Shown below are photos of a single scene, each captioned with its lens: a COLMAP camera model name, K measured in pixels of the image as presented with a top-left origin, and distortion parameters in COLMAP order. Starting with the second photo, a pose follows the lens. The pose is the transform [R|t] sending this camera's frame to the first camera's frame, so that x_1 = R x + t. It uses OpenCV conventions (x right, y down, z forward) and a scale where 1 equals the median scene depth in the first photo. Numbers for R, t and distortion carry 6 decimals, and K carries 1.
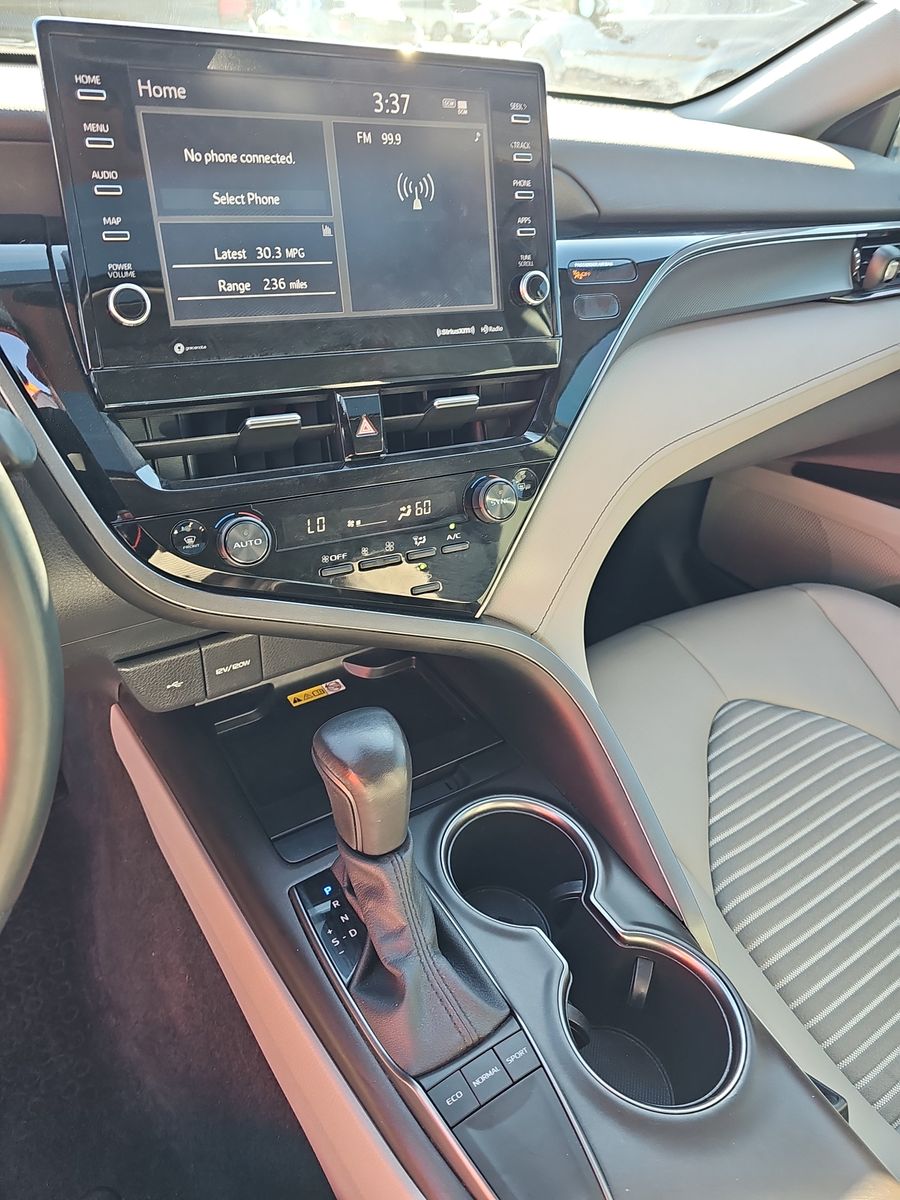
lens RADIAL K [[818.1, 0, 450.0], [0, 818.1, 600.0], [0, 0, 1]] dist [0.044323, -0.047437]
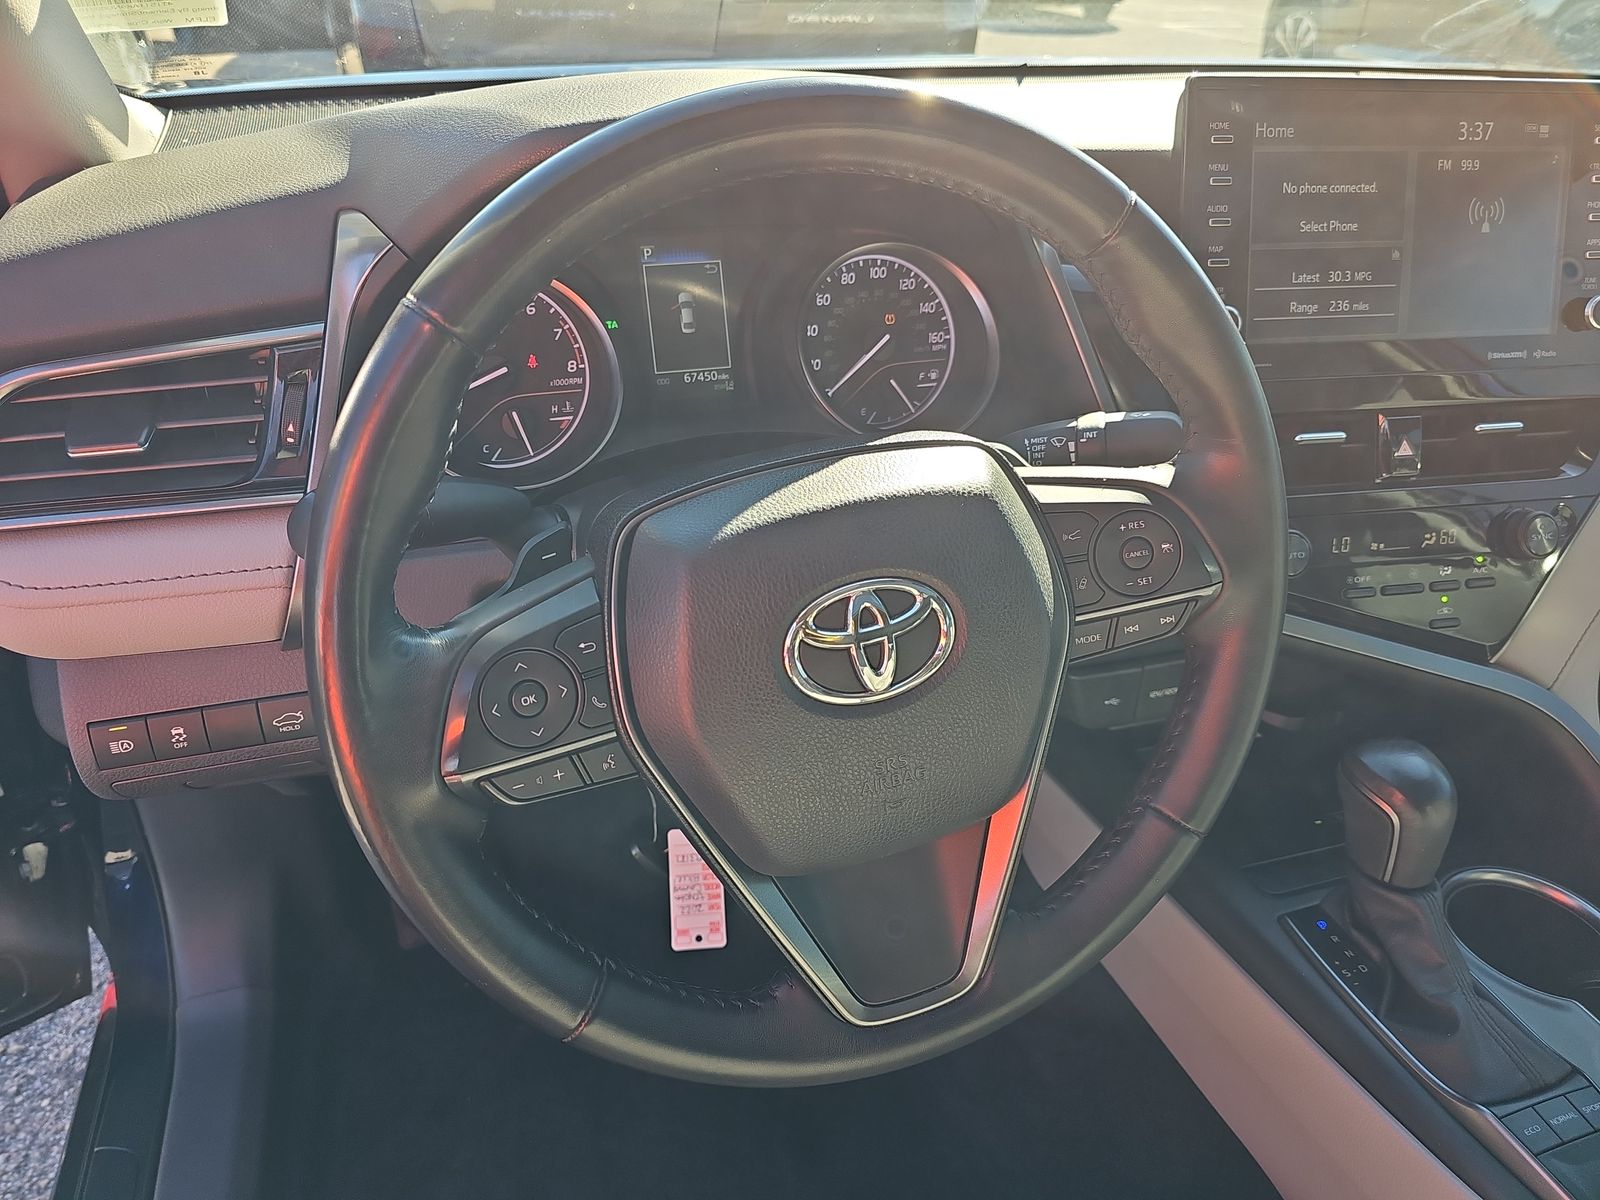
lens RADIAL K [[1090.8, 0, 809.2], [0, 1090.8, 605.6], [0, 0, 1]] dist [0.044323, -0.047437]
pose [[0.964071, 0.091656, -0.249333, -0.468335], [-0.108923, 0.992453, -0.056333, 0.130252], [0.242288, 0.081467, 0.966778, -0.437635]]
